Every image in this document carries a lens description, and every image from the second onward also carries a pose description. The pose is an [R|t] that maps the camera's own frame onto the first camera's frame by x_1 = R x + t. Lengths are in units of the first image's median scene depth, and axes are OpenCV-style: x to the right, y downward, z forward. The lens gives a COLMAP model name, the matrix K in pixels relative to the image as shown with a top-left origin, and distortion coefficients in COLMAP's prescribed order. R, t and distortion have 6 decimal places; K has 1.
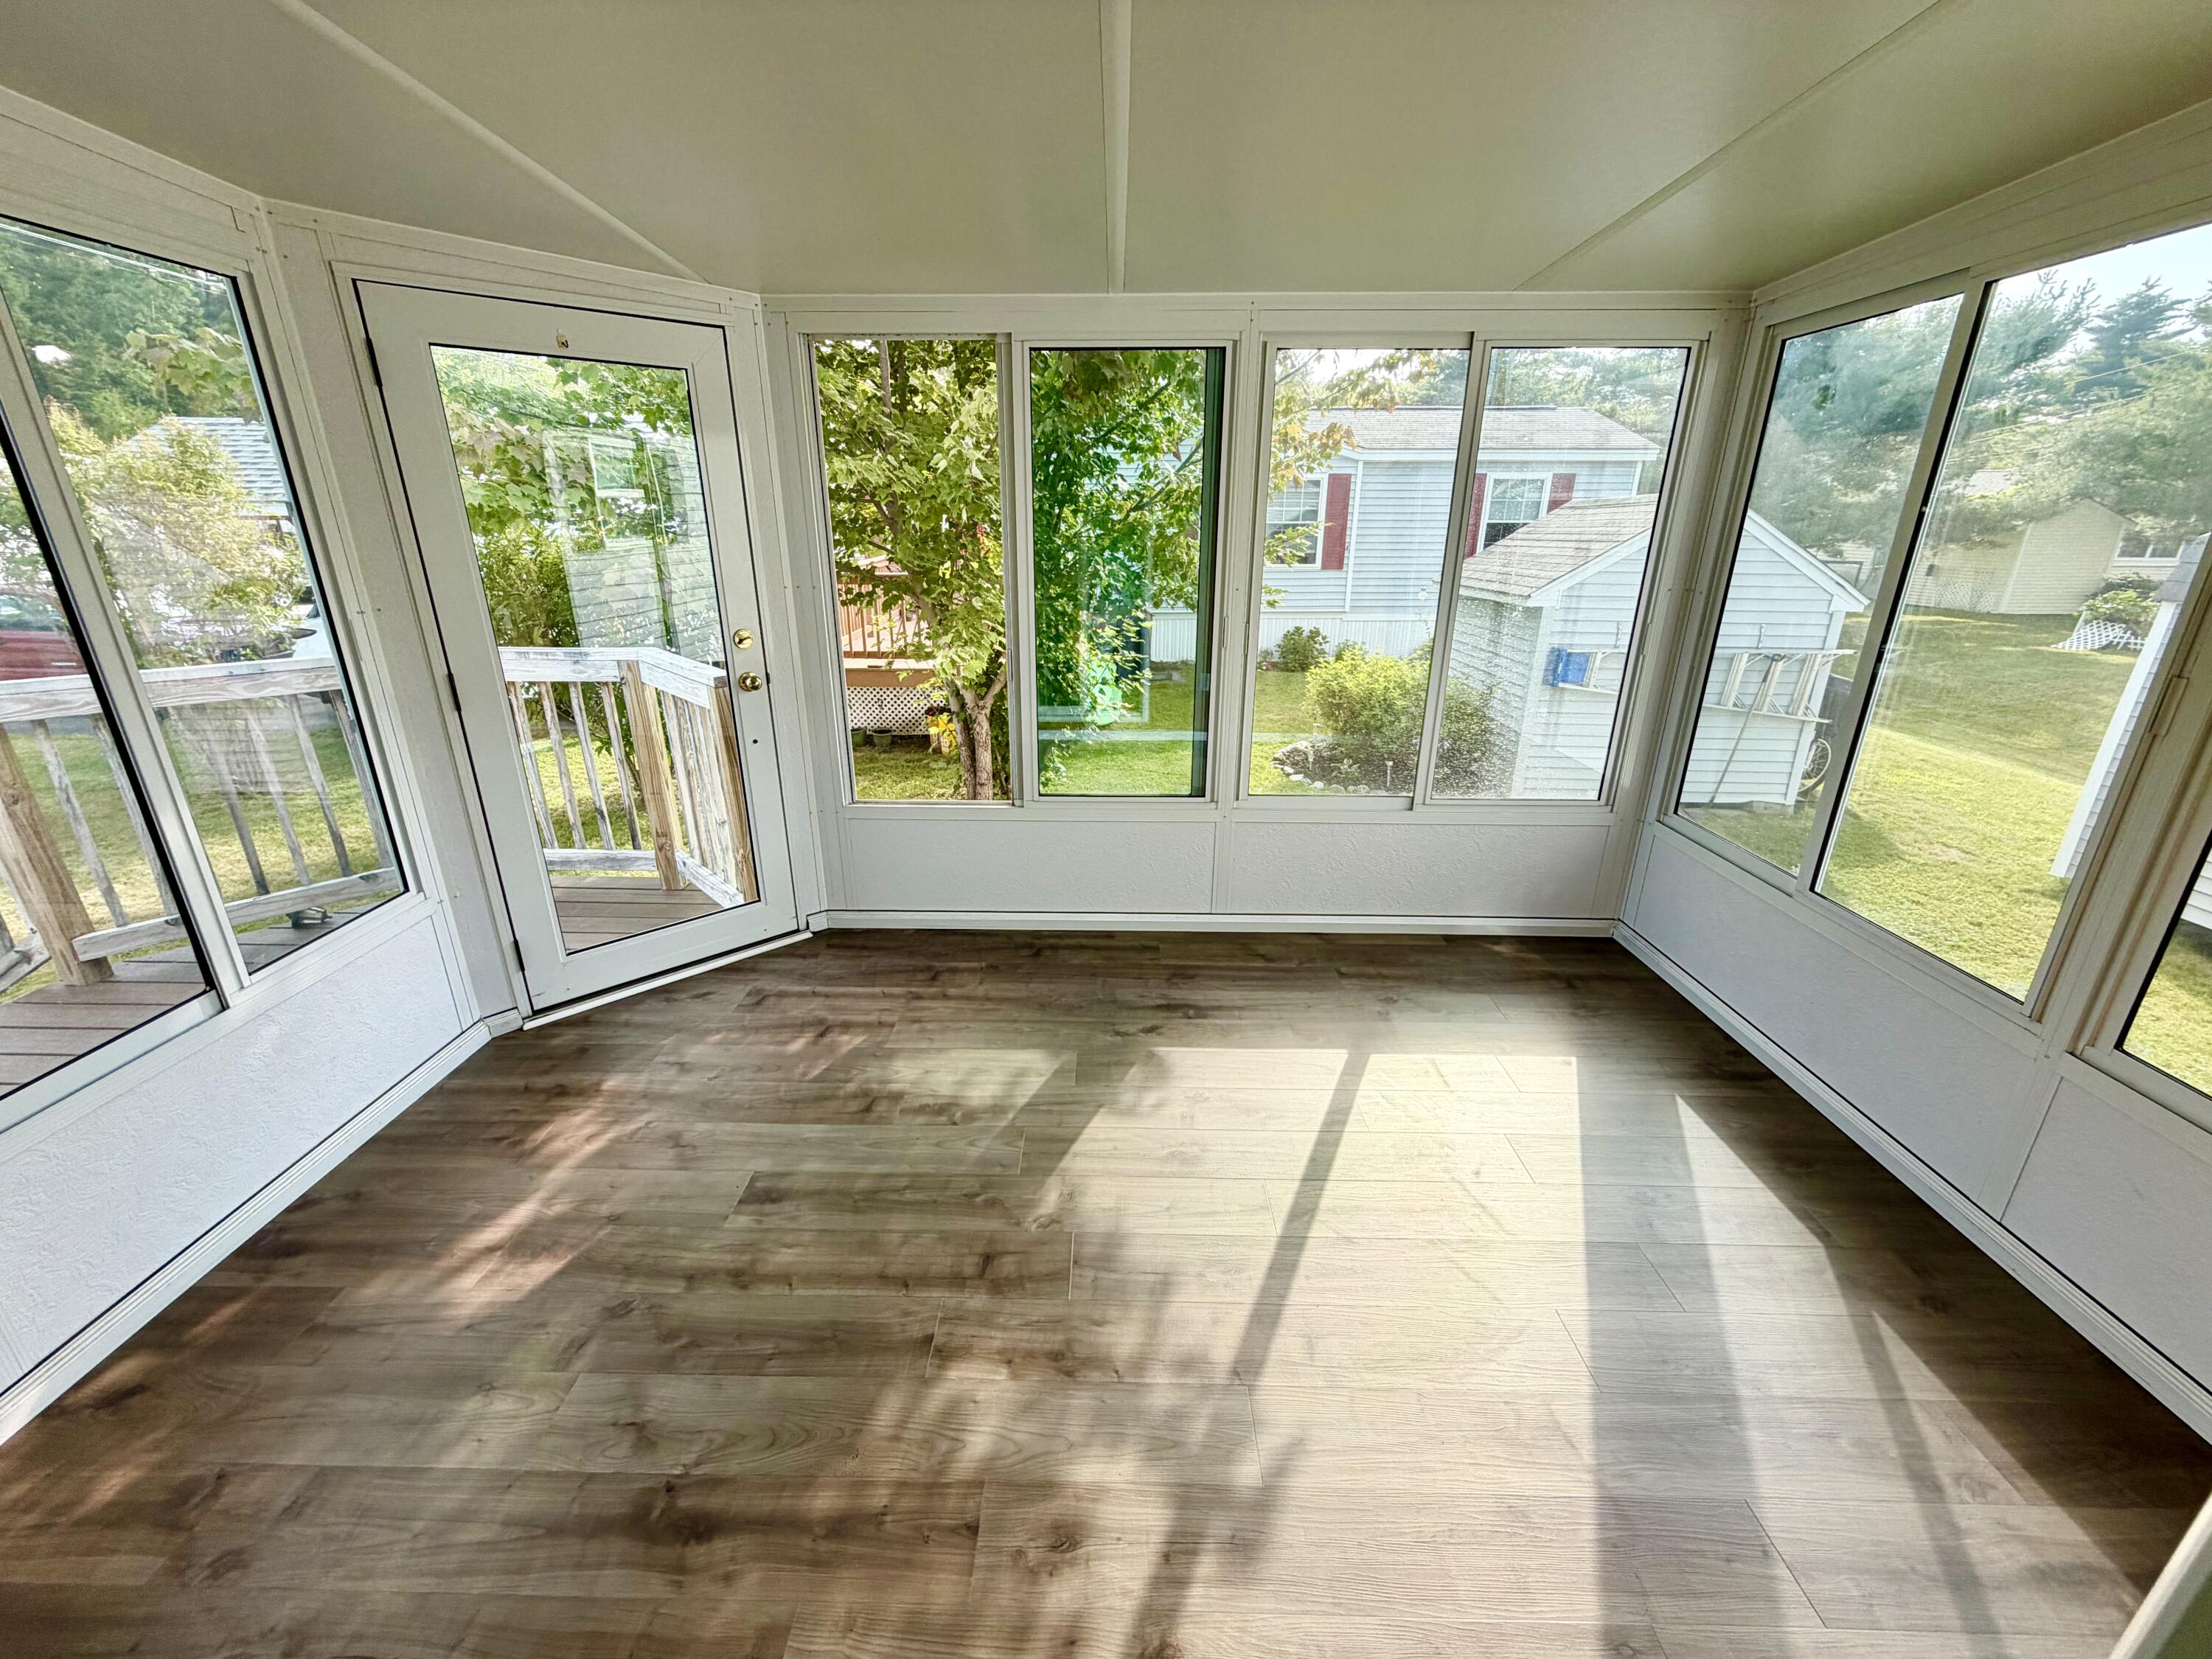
lens RADIAL K [[883.9, 0, 1102.0], [0, 883.9, 823.5], [0, 0, 1]] dist [0.000352, -0.000299]
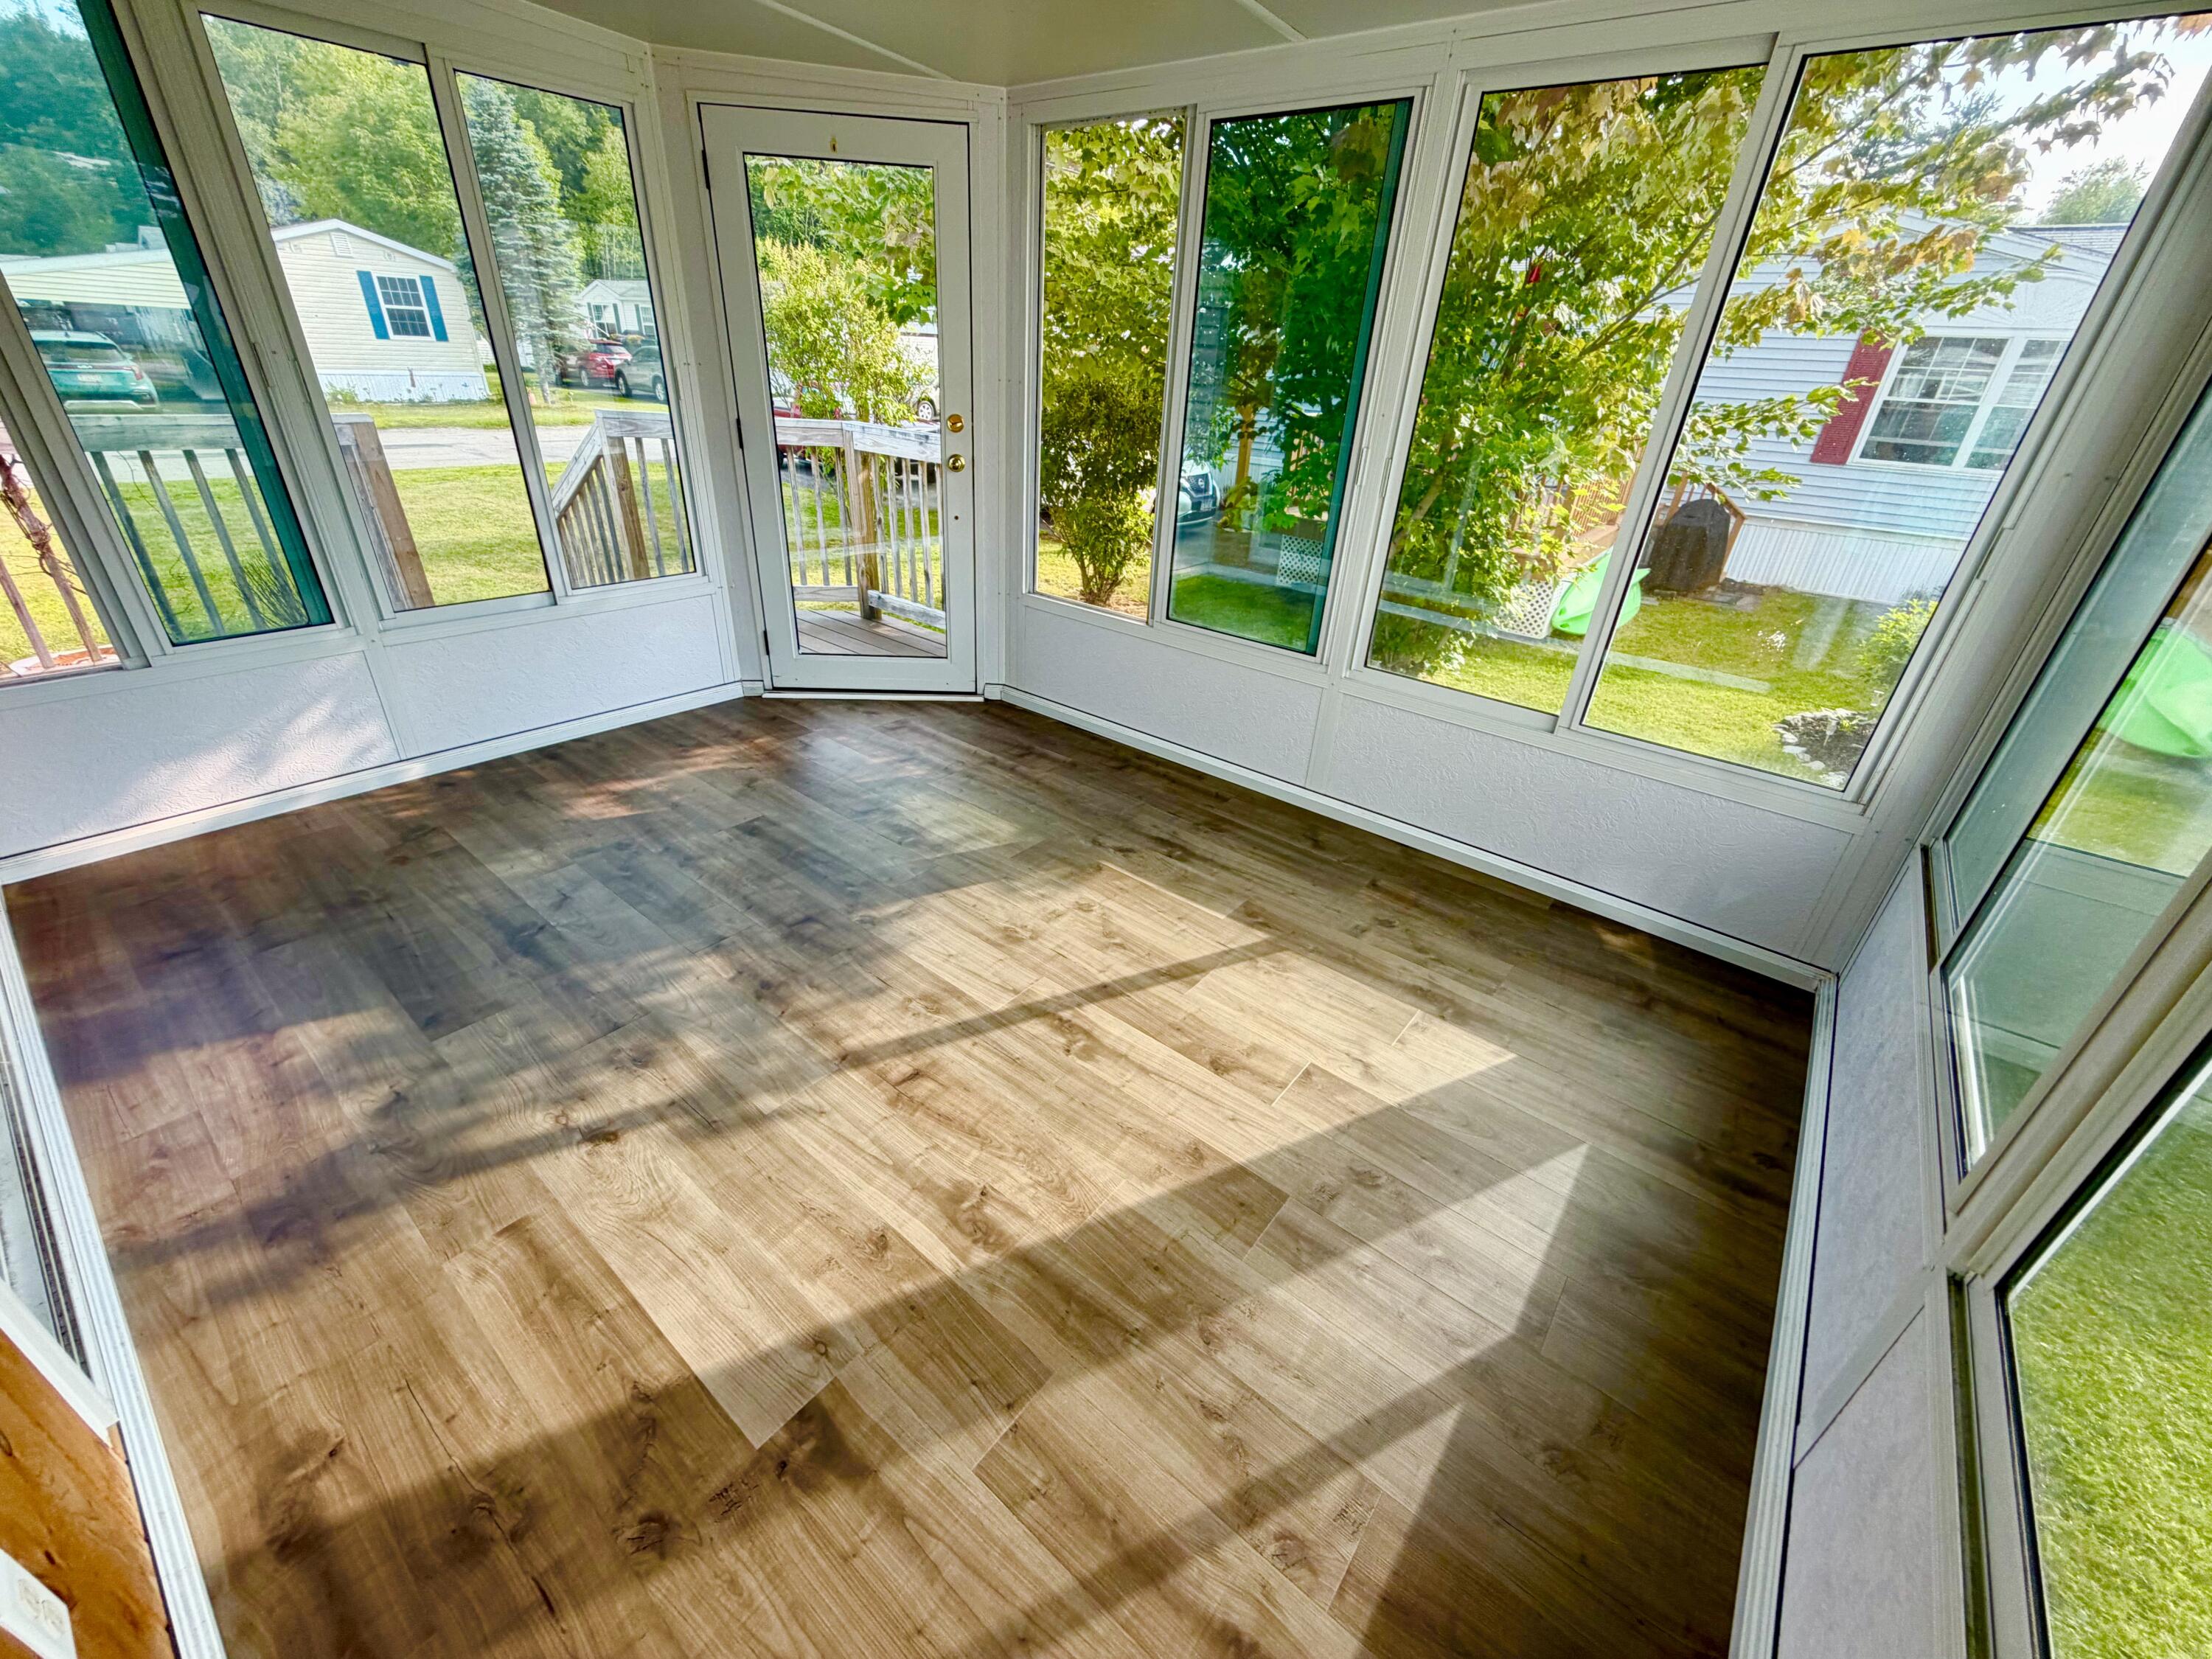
lens RADIAL K [[883.9, 0, 1100.1], [0, 883.9, 828.3], [0, 0, 1]] dist [0.000352, -0.000299]
pose [[0.788265, 0.327195, -0.521135, 0.601285], [-0.251207, 0.944237, 0.212864, -0.002020], [0.561723, -0.036881, 0.826503, 0.147713]]
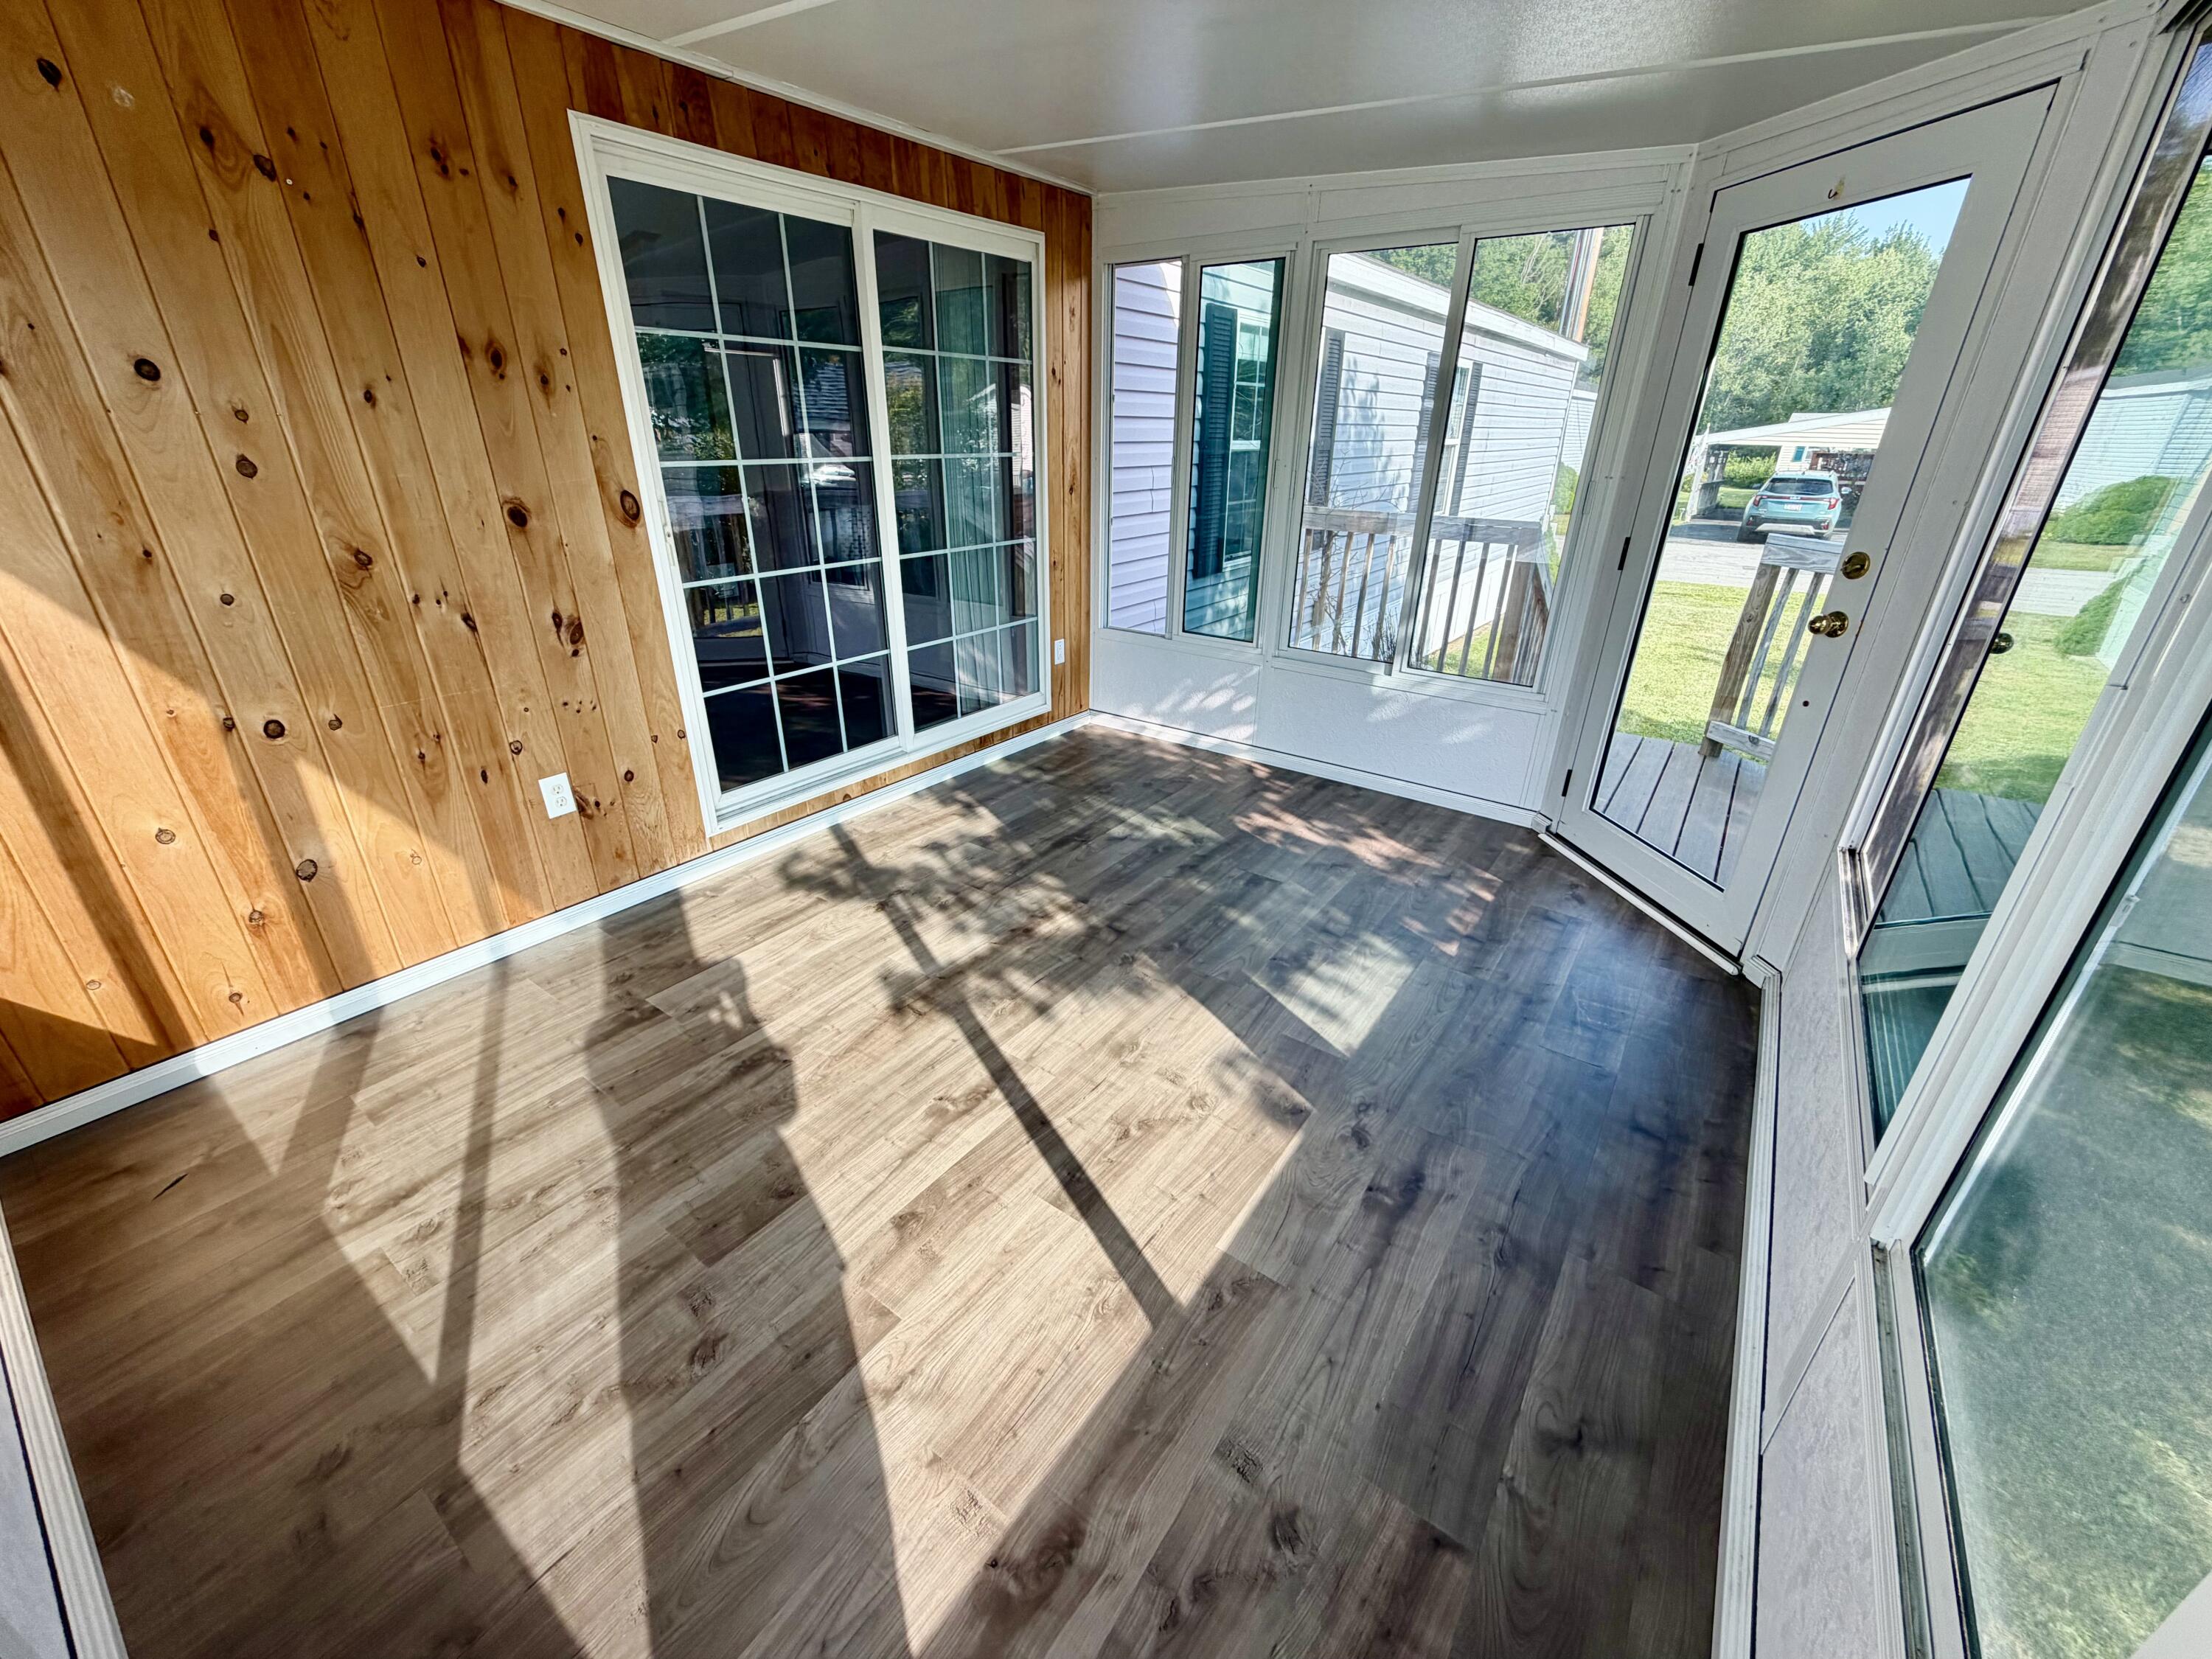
lens RADIAL K [[883.9, 0, 1095.4], [0, 883.9, 828.1], [0, 0, 1]] dist [0.000352, -0.000299]
pose [[-0.578288, 0.330323, -0.745969, 0.668269], [-0.278878, 0.779247, 0.561250, -0.316996], [0.766688, 0.532598, -0.358509, 1.030109]]
